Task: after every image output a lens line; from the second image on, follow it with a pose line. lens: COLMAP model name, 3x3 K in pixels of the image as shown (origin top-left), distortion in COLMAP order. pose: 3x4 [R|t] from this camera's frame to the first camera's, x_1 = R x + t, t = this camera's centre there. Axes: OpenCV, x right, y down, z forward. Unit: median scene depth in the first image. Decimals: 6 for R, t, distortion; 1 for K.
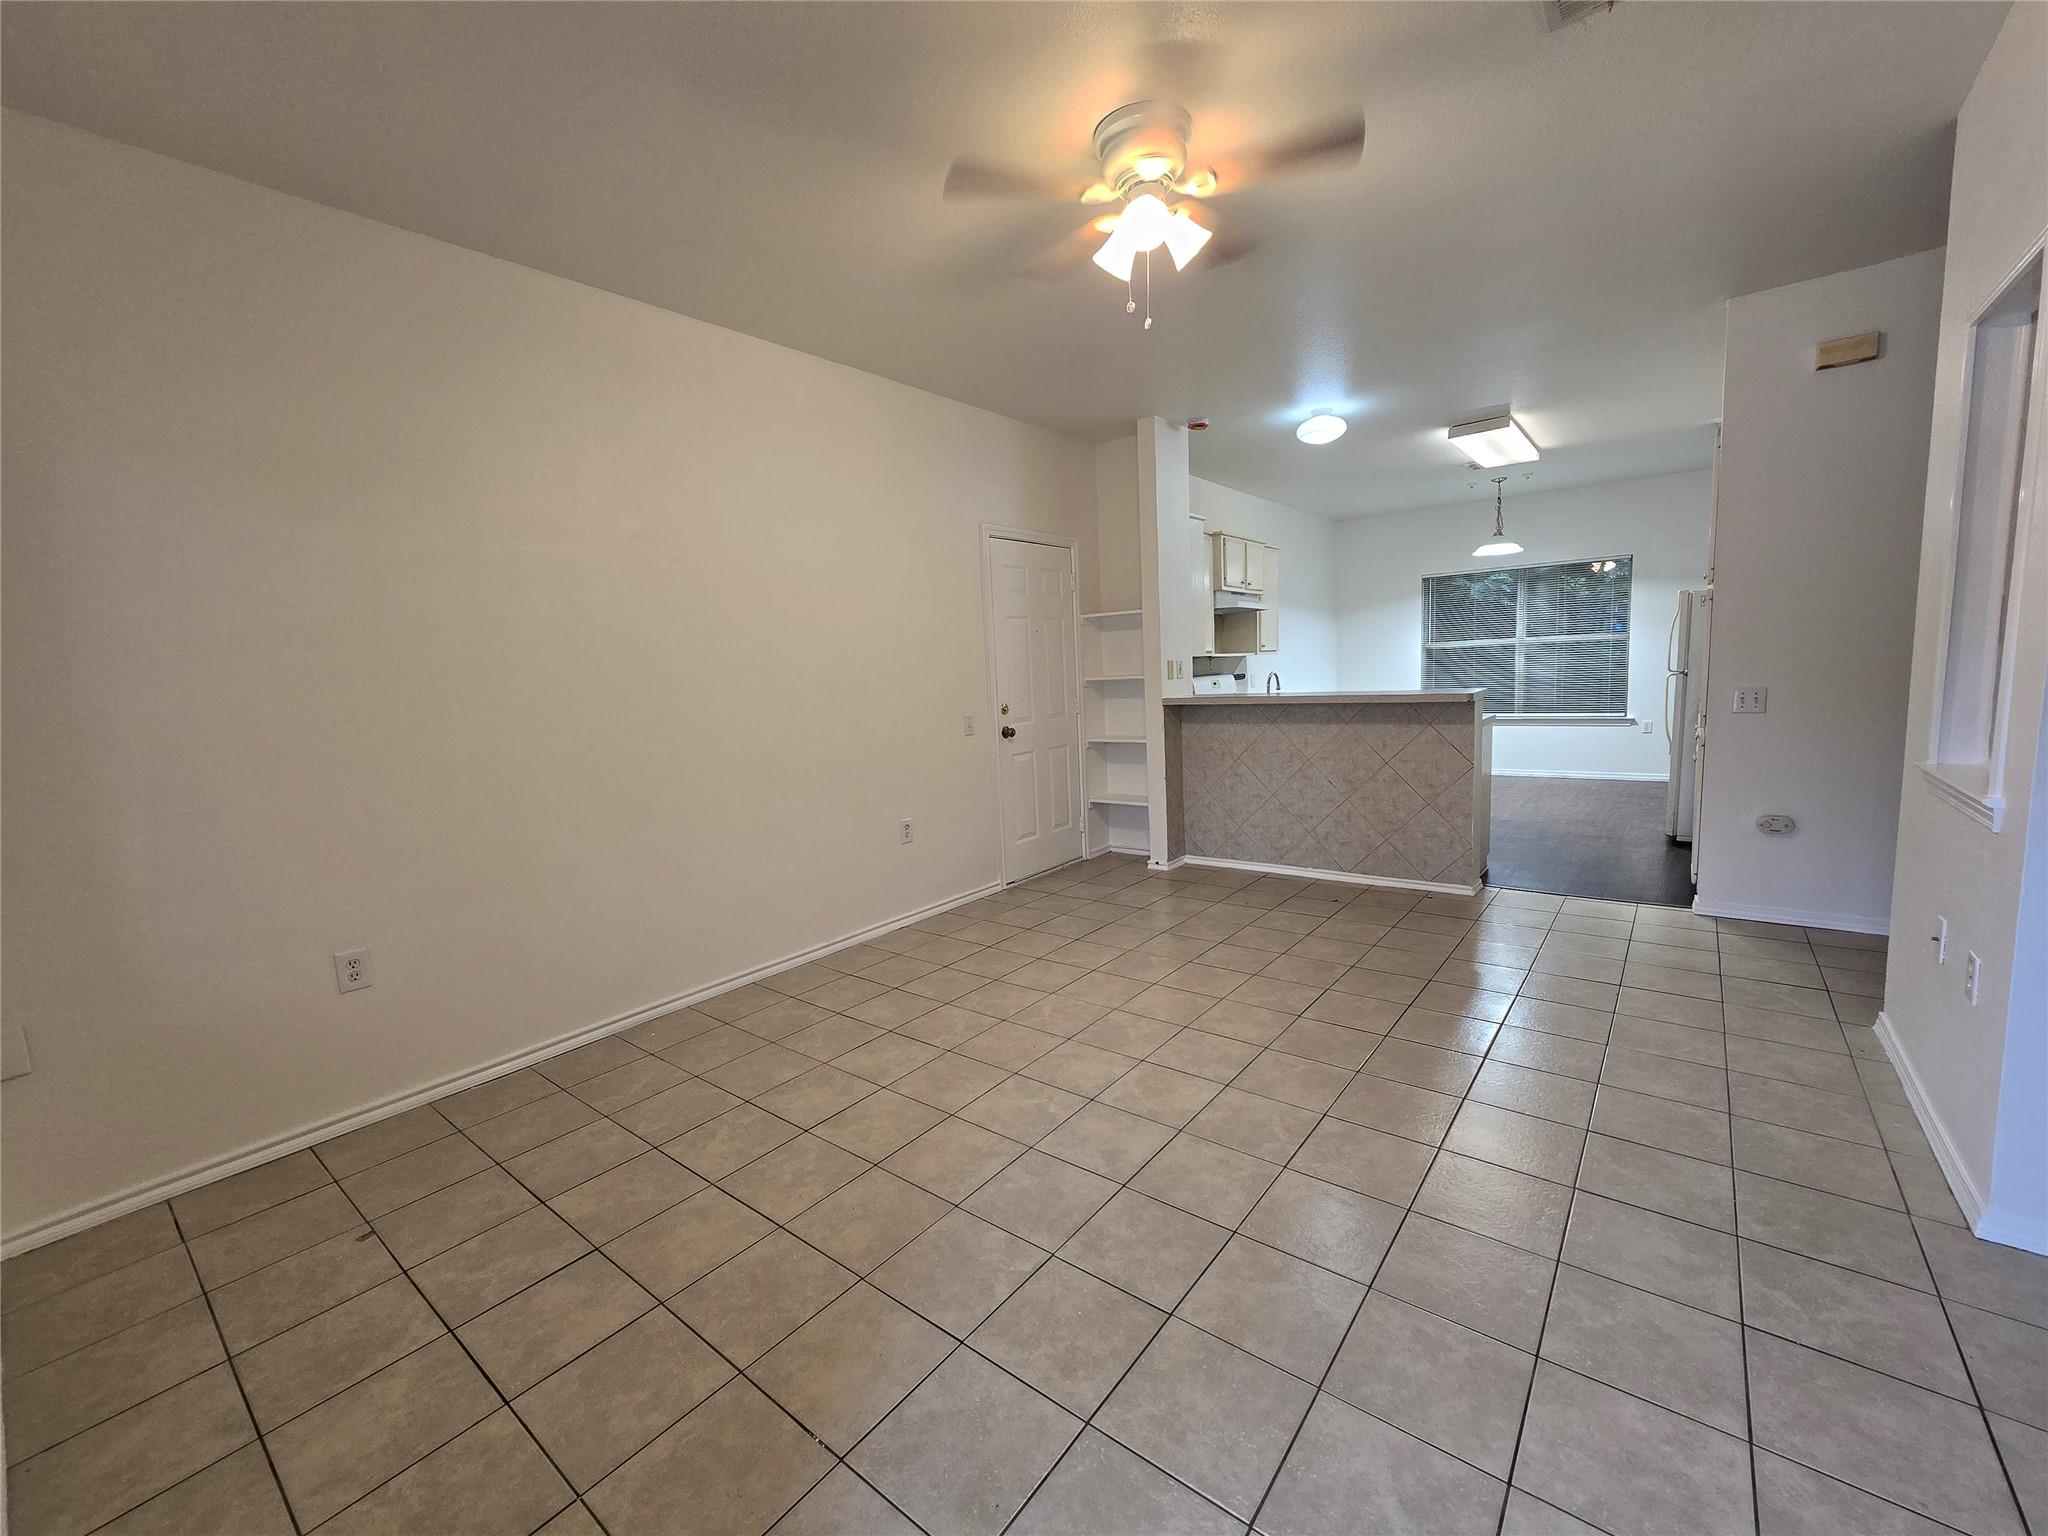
lens RADIAL K [[829.0, 0, 1027.0], [0, 829.0, 773.7], [0, 0, 1]] dist [0.001373, 0.000871]
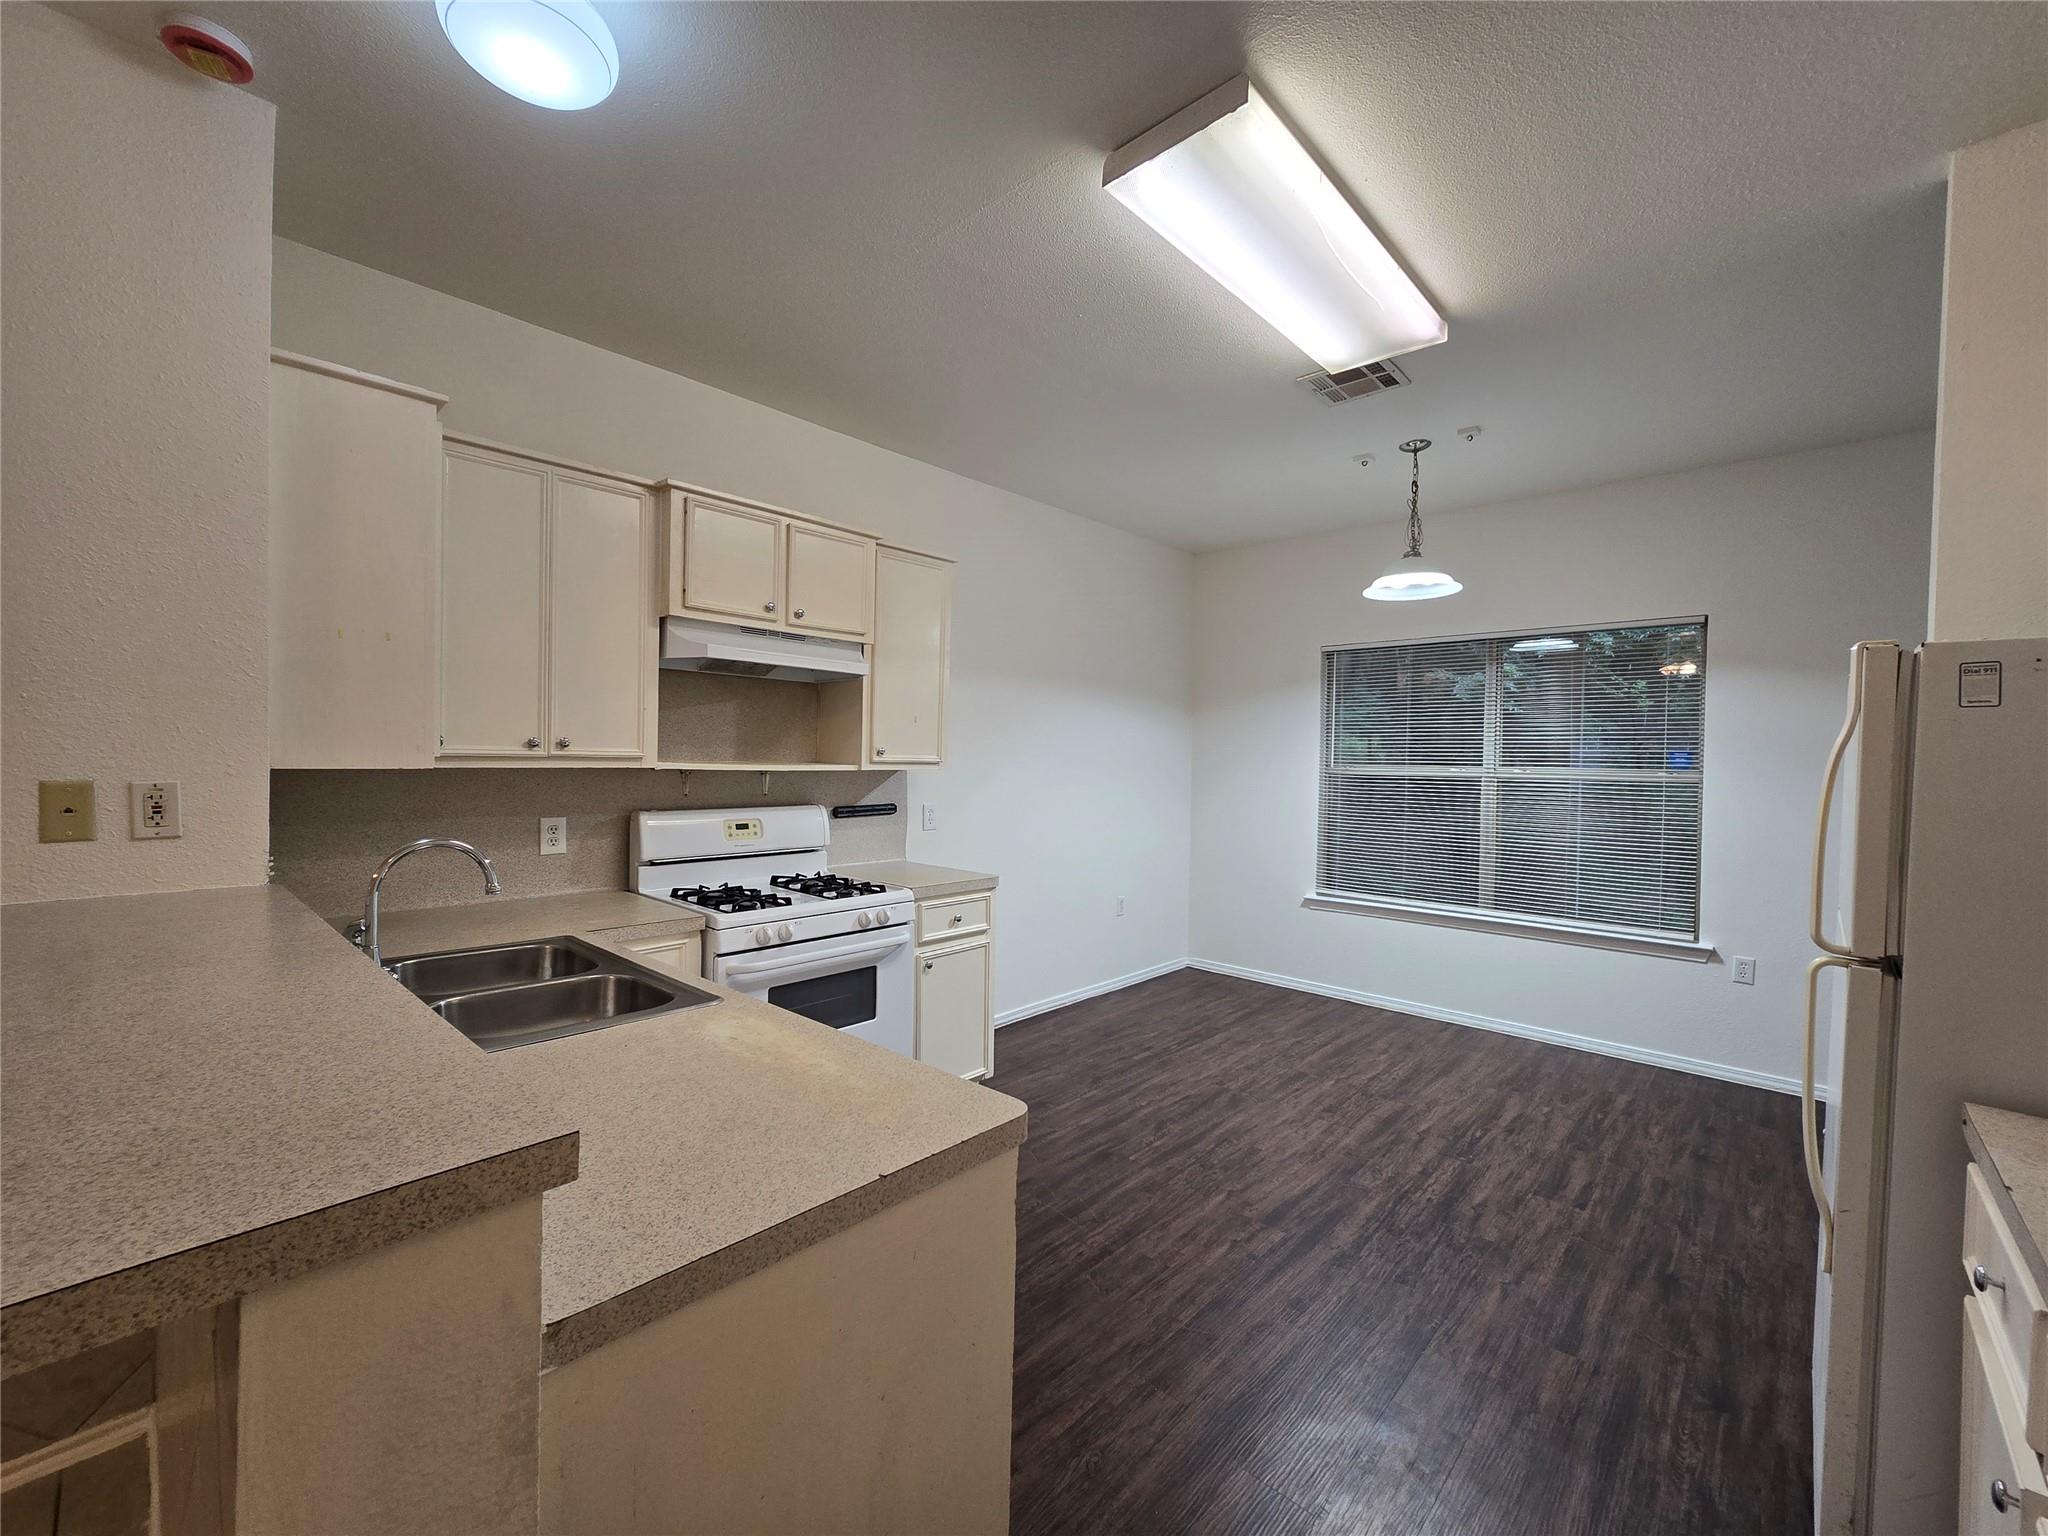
lens RADIAL K [[829.0, 0, 1027.0], [0, 829.0, 773.7], [0, 0, 1]] dist [0.001373, 0.000871]
pose [[0.994832, 0.064975, -0.078020, 0.405712], [-0.072739, 0.992205, -0.101182, -0.099358], [0.070838, 0.106334, 0.991804, 0.536377]]
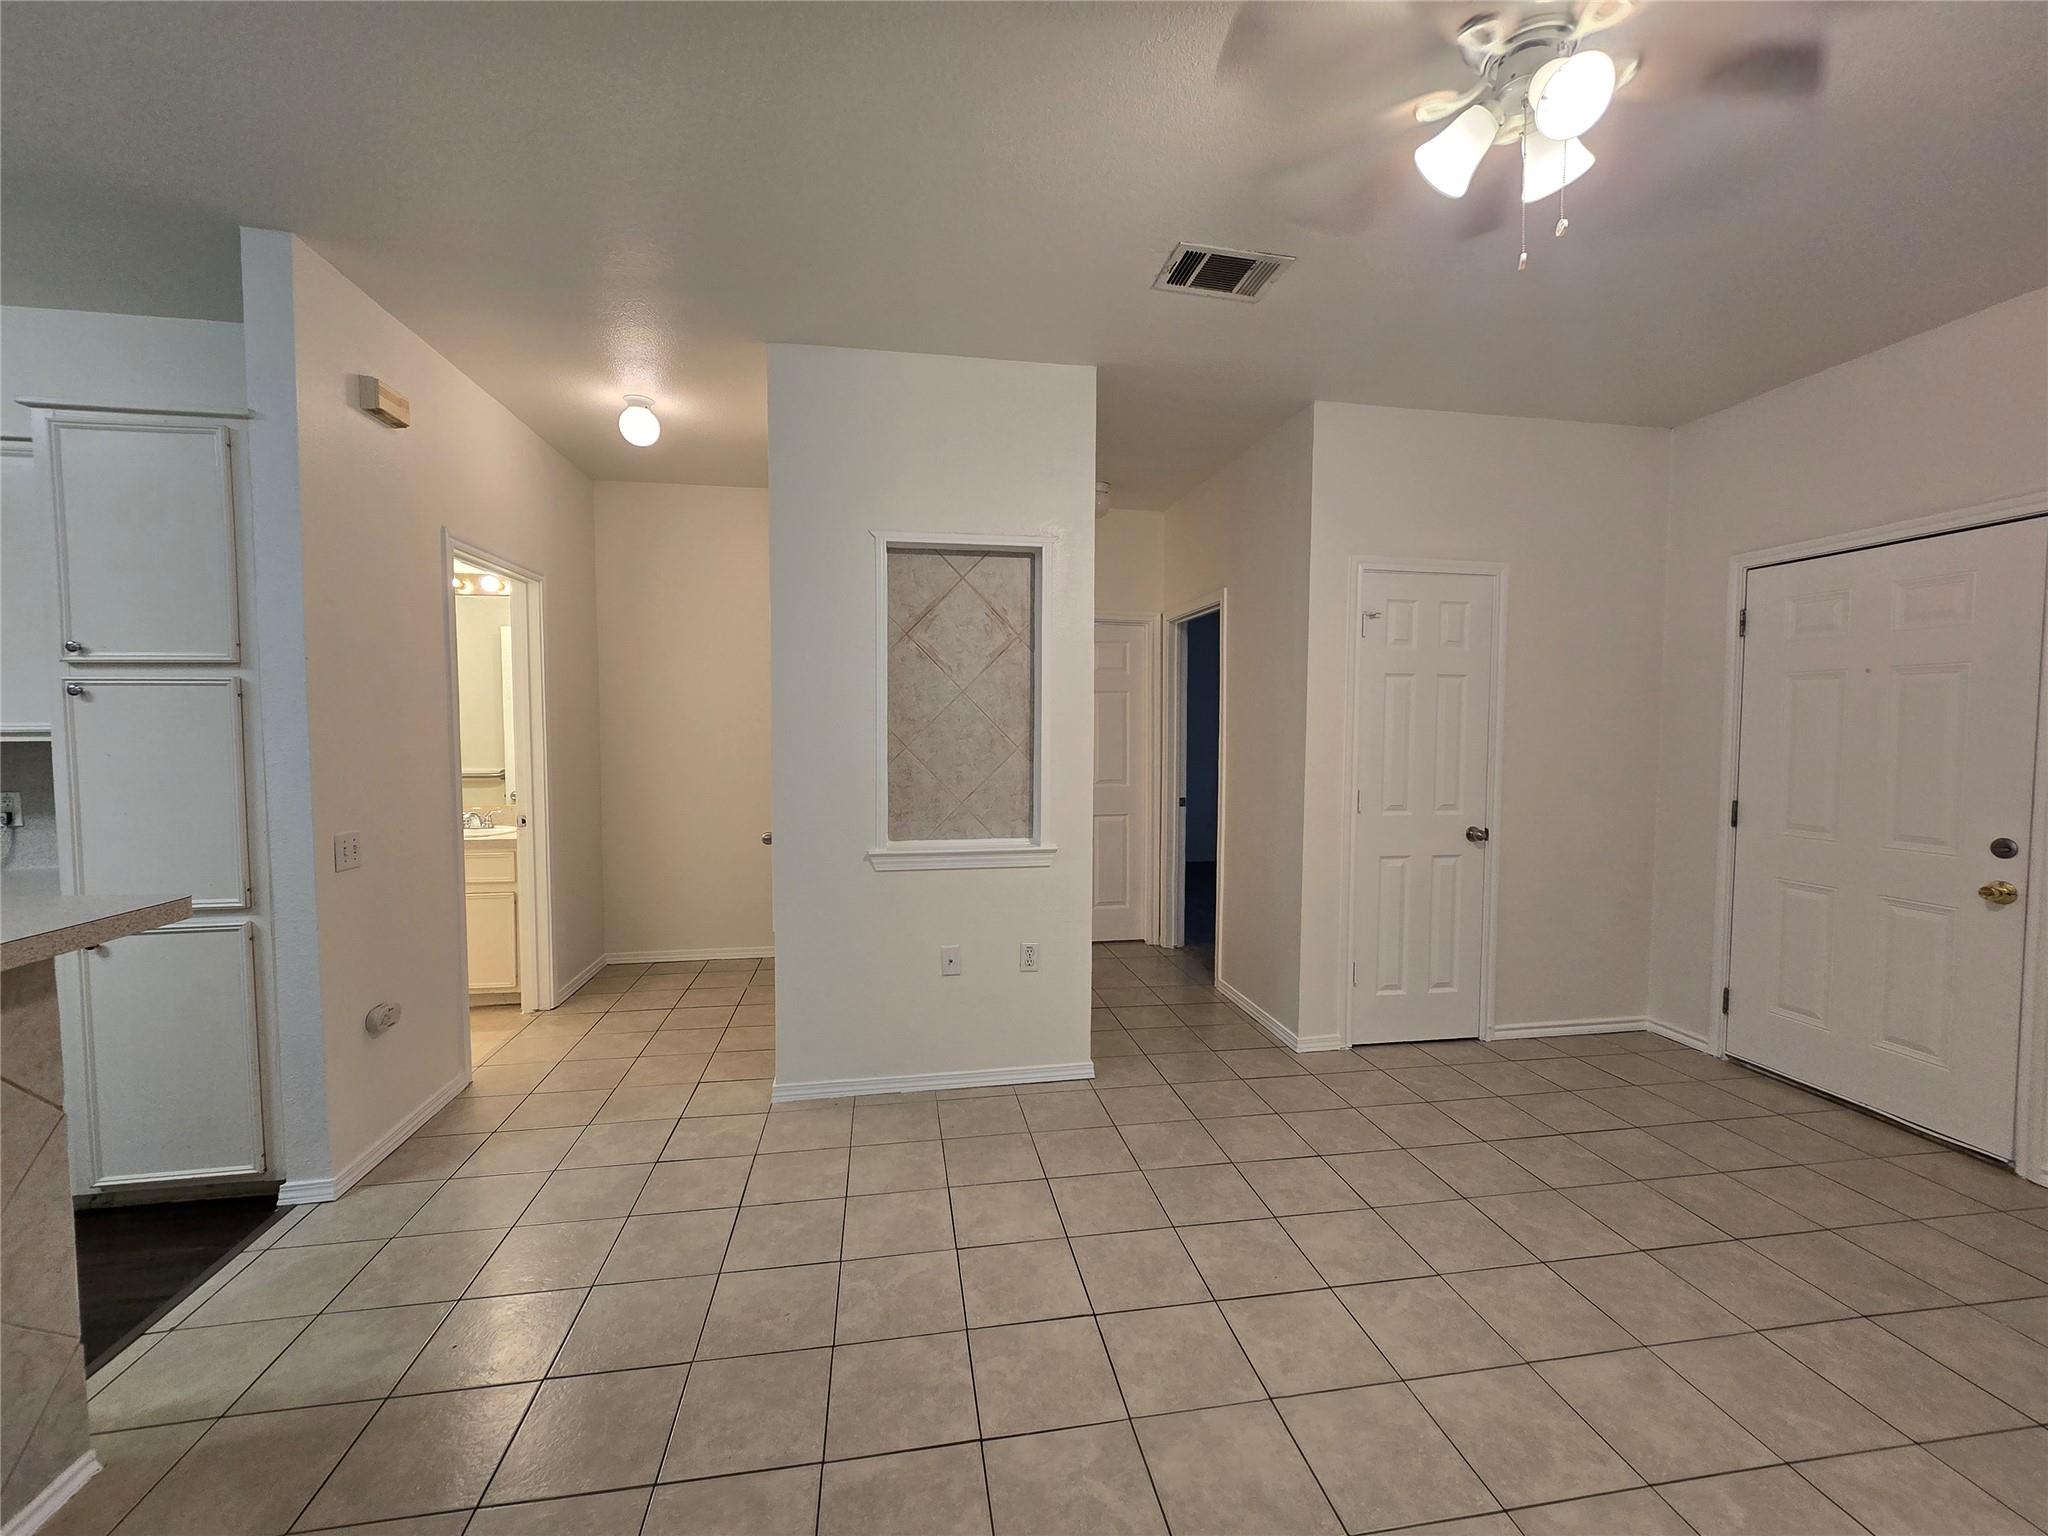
lens RADIAL K [[829.0, 0, 1027.0], [0, 829.0, 773.7], [0, 0, 1]] dist [0.001373, 0.000871]
pose [[-0.739677, 0.011039, 0.672872, 0.000247], [0.121860, 0.985533, 0.117790, -0.088680], [-0.661837, 0.169123, -0.730321, 0.594307]]
